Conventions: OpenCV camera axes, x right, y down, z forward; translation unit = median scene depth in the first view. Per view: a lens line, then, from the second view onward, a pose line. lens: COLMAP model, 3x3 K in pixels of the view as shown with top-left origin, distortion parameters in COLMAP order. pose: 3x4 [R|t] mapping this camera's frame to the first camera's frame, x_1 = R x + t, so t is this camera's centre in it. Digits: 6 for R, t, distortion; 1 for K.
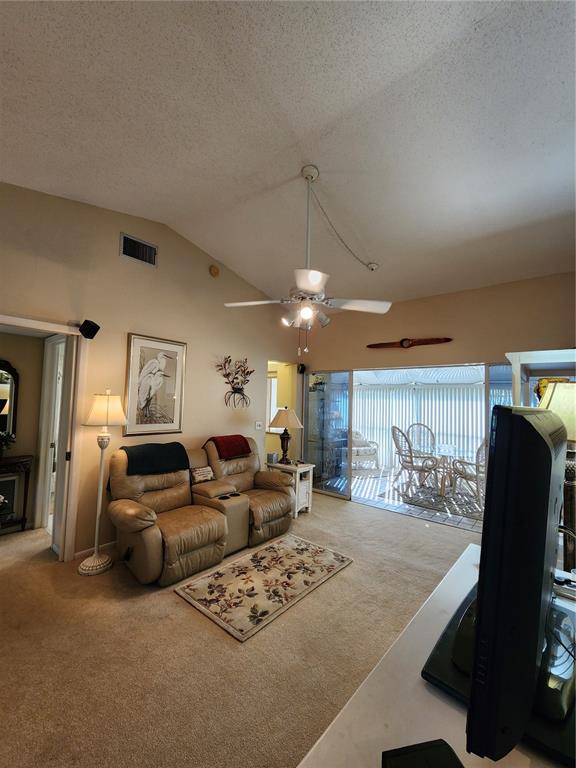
lens RADIAL K [[310.6, 0, 288.0], [0, 310.6, 384.0], [0, 0, 1]] dist [-0.002165, 0.000072]
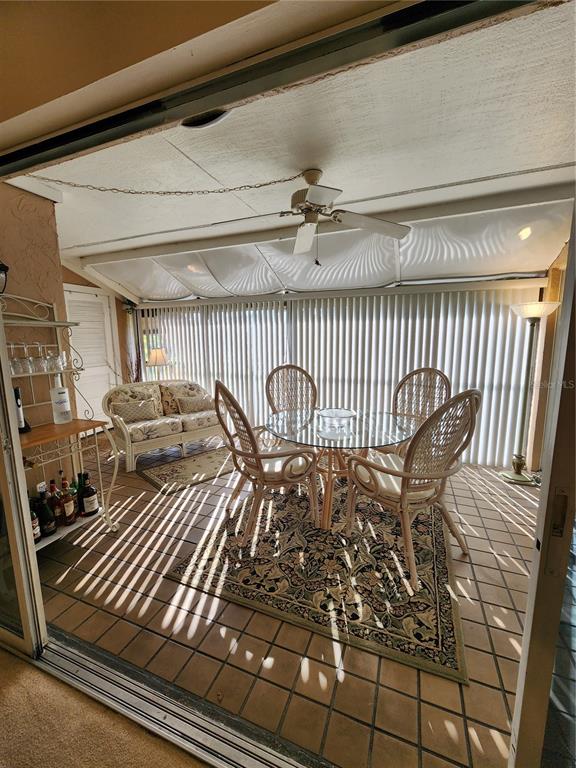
lens RADIAL K [[313.0, 0, 288.5], [0, 313.0, 386.7], [0, 0, 1]] dist [-0.000384, 0.000326]
pose [[0.949103, -0.087153, 0.302666, 0.479916], [0.021810, 0.976833, 0.212889, 0.093196], [-0.314209, -0.195453, 0.929016, 0.933714]]
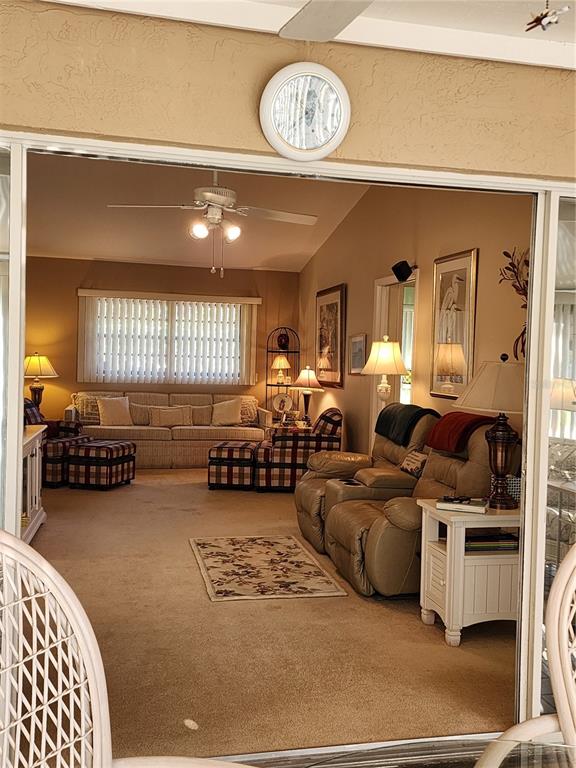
lens RADIAL K [[779.2, 0, 301.1], [0, 779.2, 381.9], [0, 0, 1]] dist [0.160623, -0.230756]
pose [[-0.593289, -0.018306, -0.804781, 1.056281], [0.000683, 0.999730, -0.023244, 0.152183], [0.804989, -0.014340, -0.593116, 1.626223]]
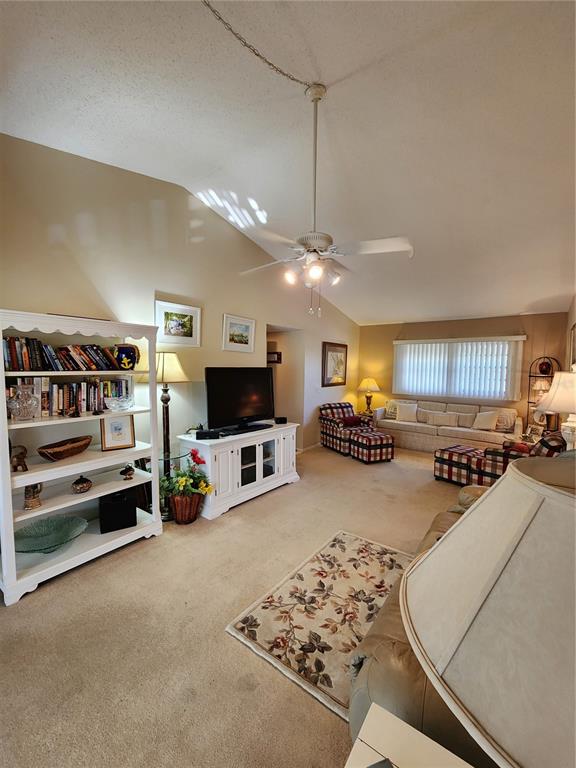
lens RADIAL K [[321.6, 0, 288.0], [0, 321.6, 384.0], [0, 0, 1]] dist [-0.001617, -0.000032]
pose [[-0.997404, -0.040911, -0.059260, 0.117037], [-0.040740, 0.999161, -0.004079, 0.070010], [0.059377, -0.001654, -0.998234, 1.313333]]
